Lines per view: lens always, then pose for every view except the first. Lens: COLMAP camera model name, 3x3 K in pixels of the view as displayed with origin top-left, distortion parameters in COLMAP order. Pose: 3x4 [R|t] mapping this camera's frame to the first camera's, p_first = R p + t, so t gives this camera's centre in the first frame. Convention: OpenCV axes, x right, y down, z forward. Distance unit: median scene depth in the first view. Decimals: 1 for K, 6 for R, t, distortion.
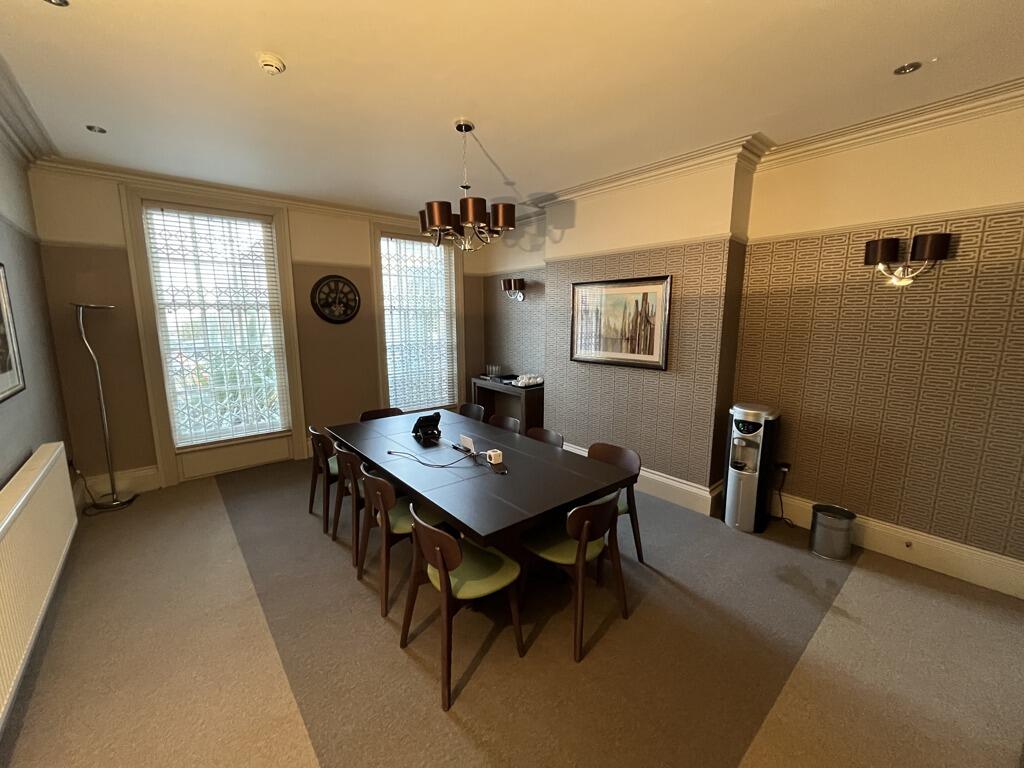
lens RADIAL K [[410.7, 0, 510.4], [0, 410.7, 380.2], [0, 0, 1]] dist [-0.003751, -0.001008]
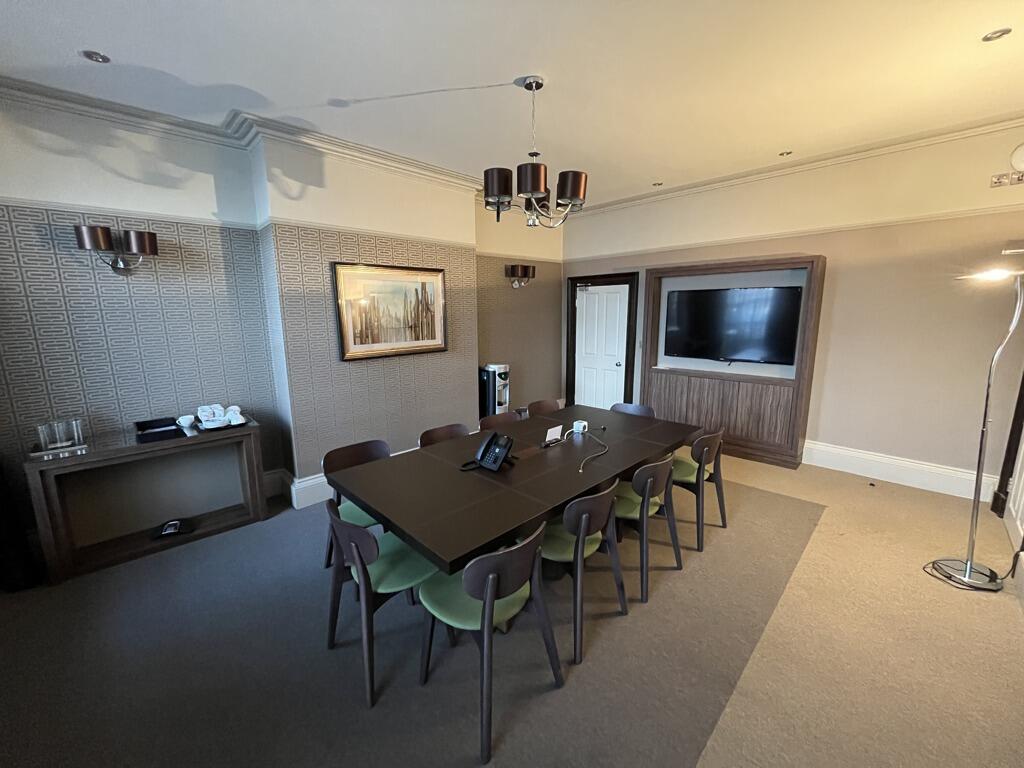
lens RADIAL K [[410.7, 0, 513.1], [0, 410.7, 380.8], [0, 0, 1]] dist [-0.003751, -0.001008]
pose [[-0.079260, -0.171437, 0.982002, -0.770985], [0.166251, 0.969031, 0.182591, -0.118528], [-0.982893, 0.177731, -0.048304, 0.851308]]
